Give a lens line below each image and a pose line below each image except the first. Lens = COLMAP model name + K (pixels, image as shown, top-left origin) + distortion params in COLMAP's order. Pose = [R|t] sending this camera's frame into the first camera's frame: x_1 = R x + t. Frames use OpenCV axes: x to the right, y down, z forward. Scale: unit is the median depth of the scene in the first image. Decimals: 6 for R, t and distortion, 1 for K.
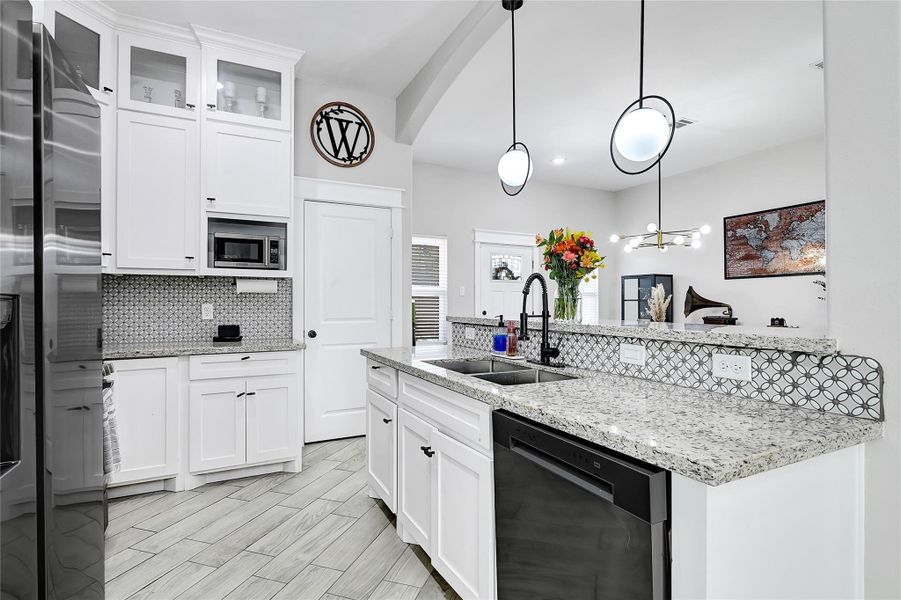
lens RADIAL K [[462.4, 0, 453.0], [0, 462.4, 296.8], [0, 0, 1]] dist [0.005431, 0.000686]
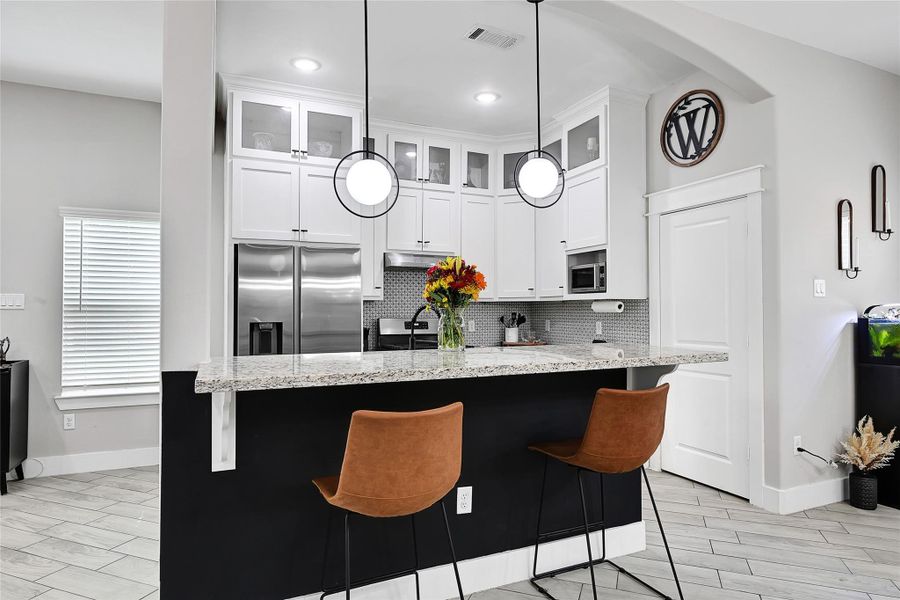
lens RADIAL K [[517.5, 0, 447.1], [0, 517.5, 297.5], [0, 0, 1]] dist [0.003838, 0.000491]
pose [[-0.053143, -0.028189, -0.998189, 0.752592], [0.011936, 0.999512, -0.028862, -0.012352], [0.998516, -0.013448, -0.052780, 0.596499]]
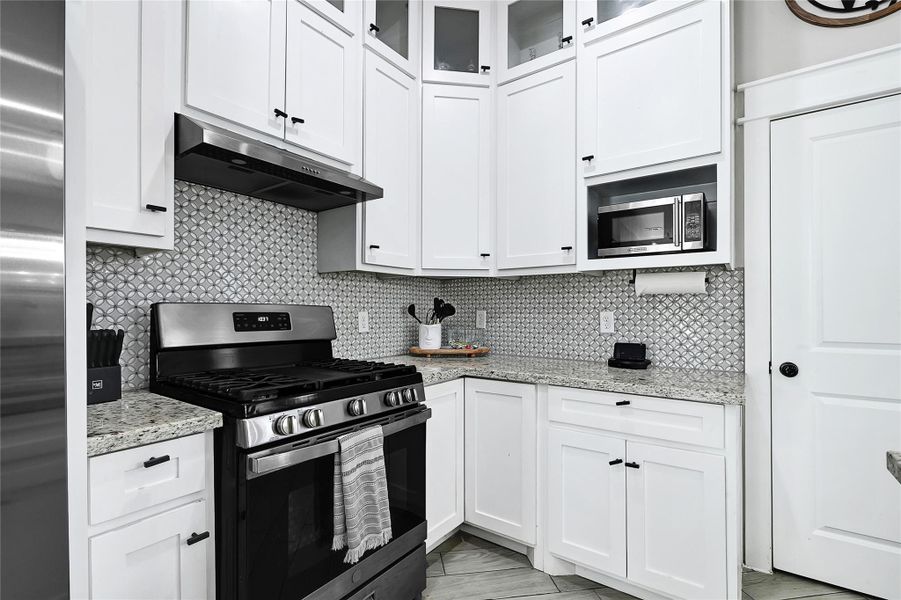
lens RADIAL K [[413.5, 0, 449.3], [0, 413.5, 310.0], [0, 0, 1]] dist [-0.005343, -0.000871]
pose [[0.443907, 0.001245, -0.896072, -0.054492], [0.011250, 0.999912, 0.006962, 0.005042], [0.896002, -0.013171, 0.443854, 0.433753]]
